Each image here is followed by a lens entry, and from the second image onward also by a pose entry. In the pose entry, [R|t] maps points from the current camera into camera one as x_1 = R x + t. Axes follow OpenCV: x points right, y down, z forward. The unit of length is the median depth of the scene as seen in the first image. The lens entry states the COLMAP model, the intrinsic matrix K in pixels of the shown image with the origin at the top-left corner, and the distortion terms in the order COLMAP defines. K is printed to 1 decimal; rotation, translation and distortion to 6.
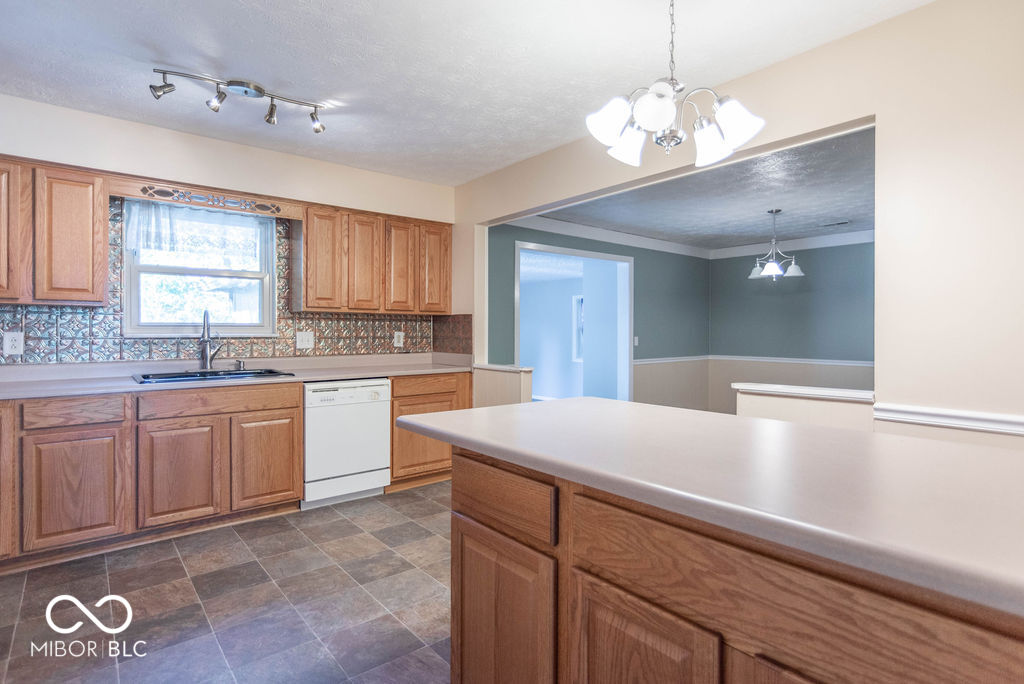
lens RADIAL K [[529.0, 0, 512.6], [0, 529.0, 334.8], [0, 0, 1]] dist [0.000322, 0.000178]
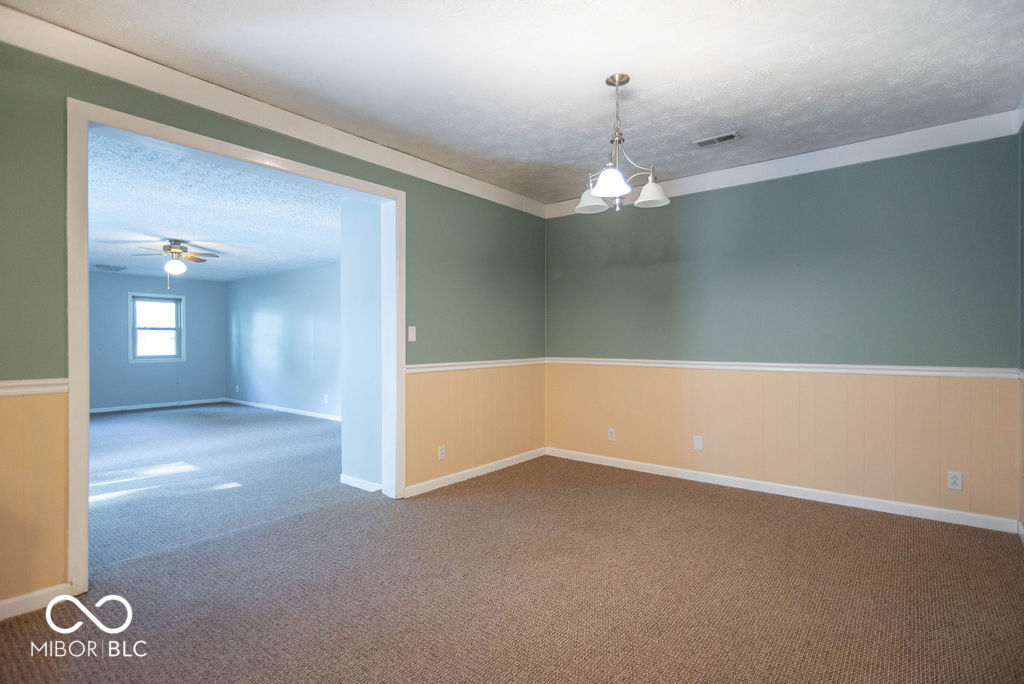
lens RADIAL K [[529.0, 0, 513.0], [0, 529.0, 343.5], [0, 0, 1]] dist [0.000322, 0.000178]
pose [[0.977899, -0.008400, 0.208907, 0.221094], [0.008314, 0.999965, 0.001289, 0.022955], [-0.208911, 0.000476, 0.977935, 0.398167]]
